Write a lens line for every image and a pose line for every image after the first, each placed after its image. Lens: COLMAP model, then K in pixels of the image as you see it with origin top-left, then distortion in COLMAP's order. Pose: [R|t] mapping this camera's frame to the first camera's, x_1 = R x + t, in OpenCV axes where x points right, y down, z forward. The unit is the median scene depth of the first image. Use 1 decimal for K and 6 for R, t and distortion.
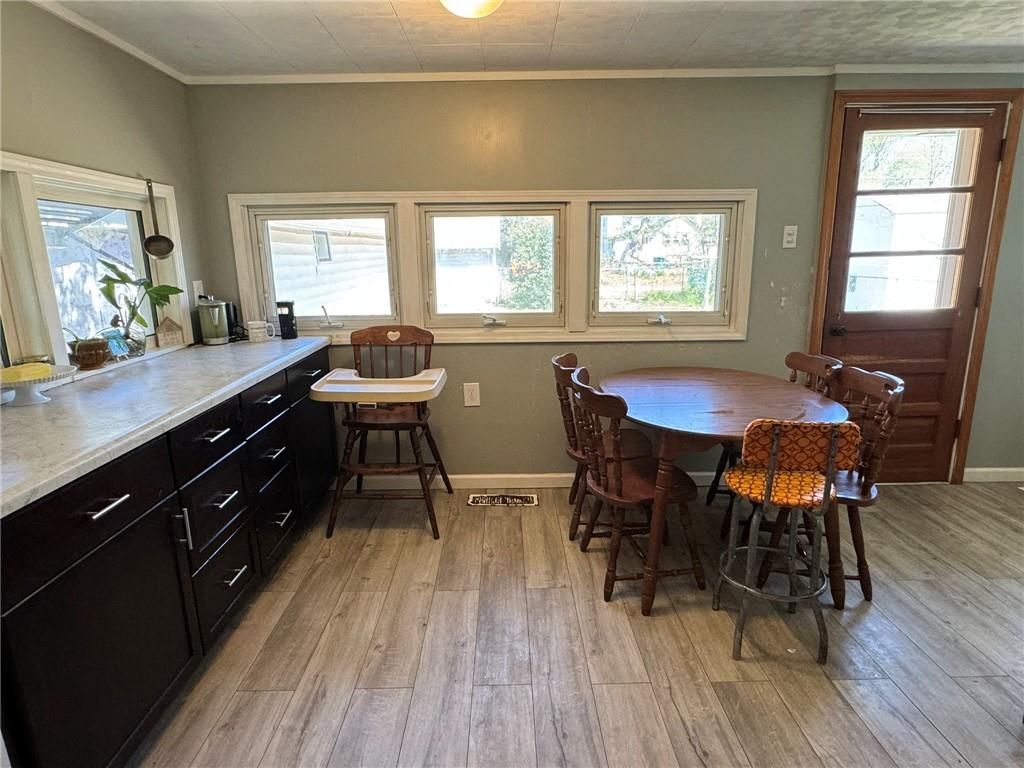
lens RADIAL K [[578.8, 0, 509.1], [0, 578.8, 383.7], [0, 0, 1]] dist [0.005583, -0.000029]
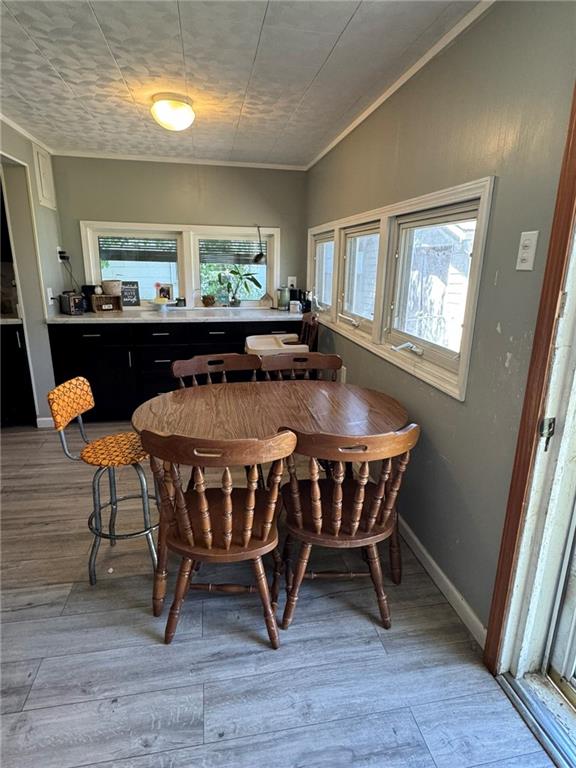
lens RADIAL K [[434.1, 0, 288.4], [0, 434.1, 383.2], [0, 0, 1]] dist [0.005583, -0.000029]
pose [[0.172677, 0.280189, -0.944286, 0.945139], [-0.236450, 0.942446, 0.236405, -0.187421], [0.956177, 0.182455, 0.228990, 0.744001]]
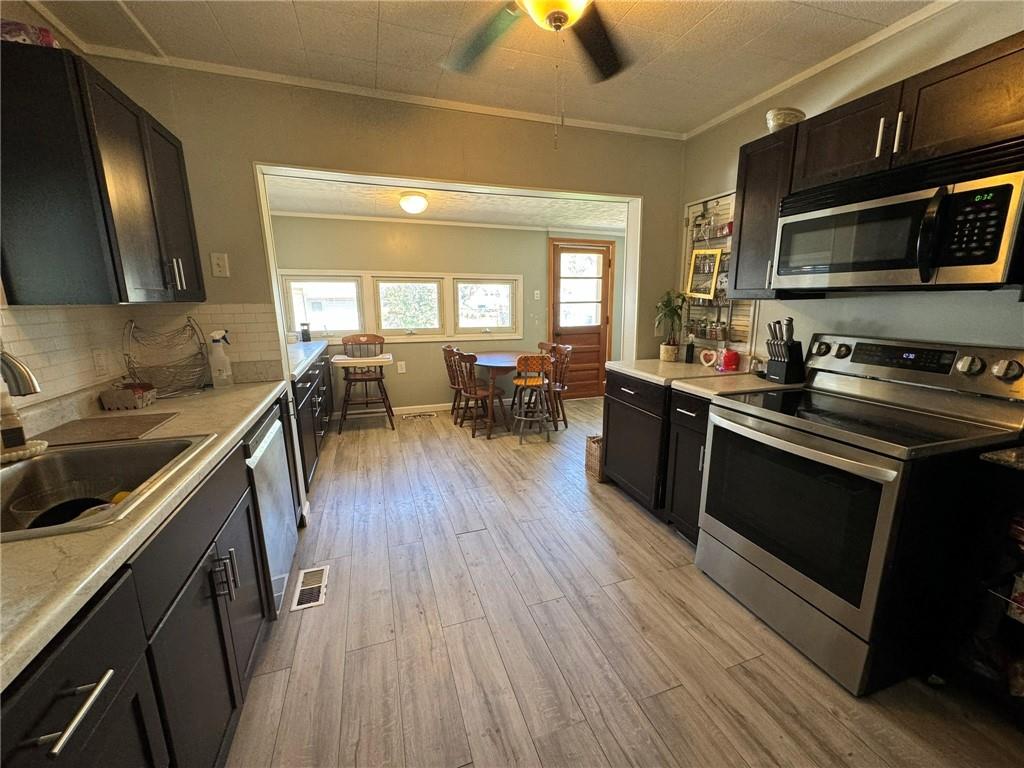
lens RADIAL K [[411.9, 0, 513.6], [0, 411.9, 385.0], [0, 0, 1]] dist [-0.000876, -0.000016]
pose [[0.947811, -0.052610, 0.314461, -0.171618], [0.059837, 0.998119, -0.013364, 0.142450], [-0.313166, 0.031483, 0.949176, -0.606836]]
